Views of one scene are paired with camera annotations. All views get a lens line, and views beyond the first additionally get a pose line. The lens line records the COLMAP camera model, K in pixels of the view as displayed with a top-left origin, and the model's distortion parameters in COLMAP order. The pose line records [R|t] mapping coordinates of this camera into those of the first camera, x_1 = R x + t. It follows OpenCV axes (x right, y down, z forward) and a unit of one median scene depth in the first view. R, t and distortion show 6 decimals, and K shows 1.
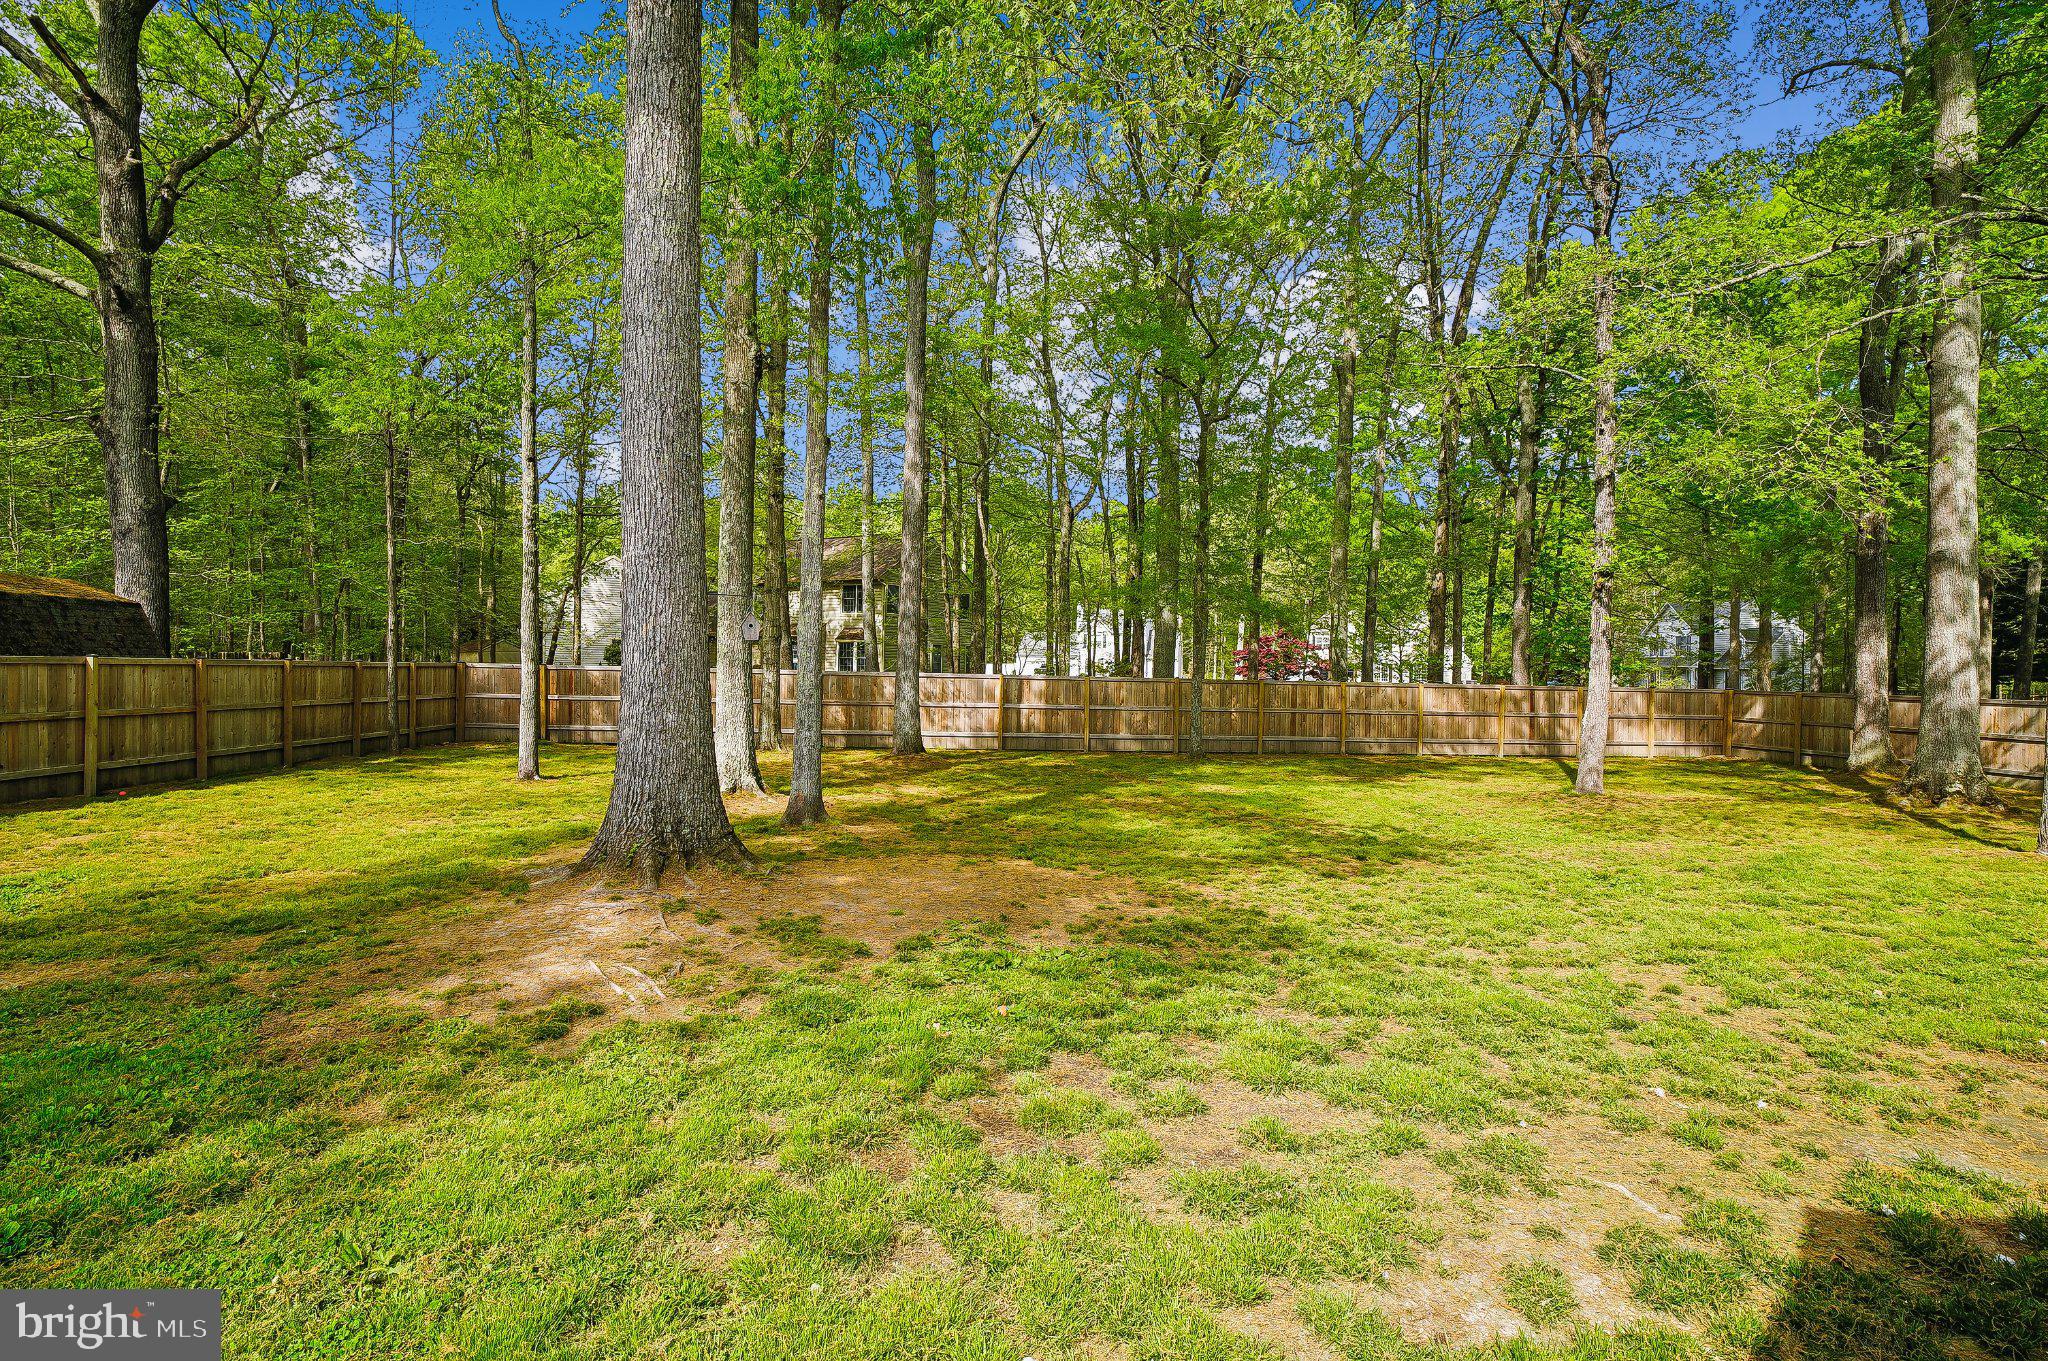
lens RADIAL K [[1055.2, 0, 1021.7], [0, 1055.2, 683.4], [0, 0, 1]] dist [-0.002687, -0.000442]
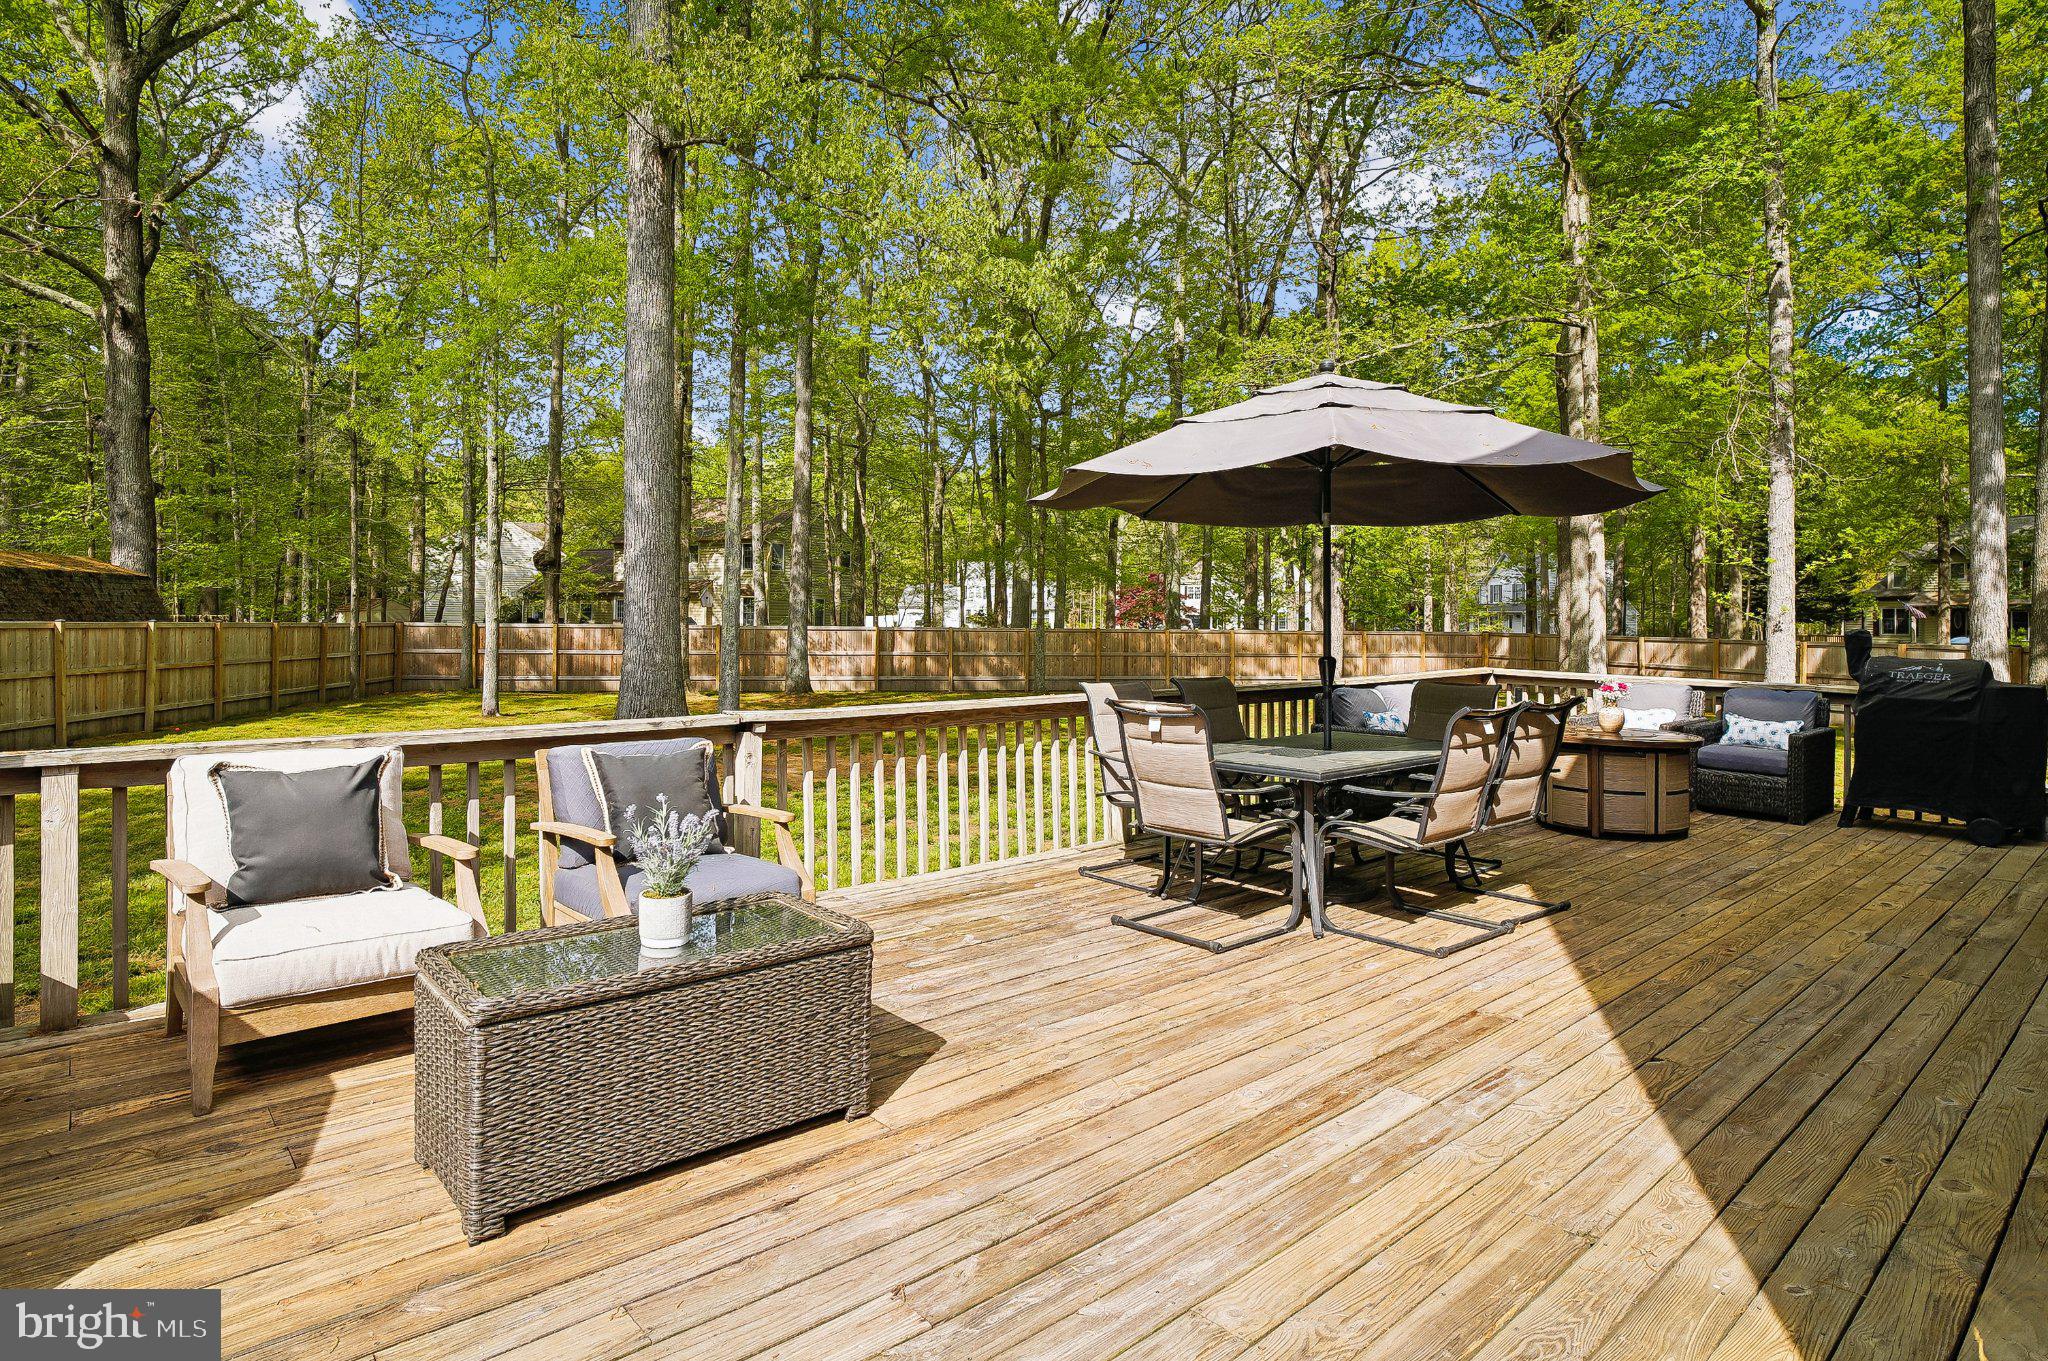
lens RADIAL K [[1077.3, 0, 1006.5], [0, 1077.3, 590.4], [0, 0, 1]] dist [-0.028596, 0.005832]
pose [[0.995521, -0.011363, 0.093860, 0.012659], [0.015211, 0.999068, -0.040383, 0.002506], [-0.093314, 0.041630, 0.994766, -0.226463]]
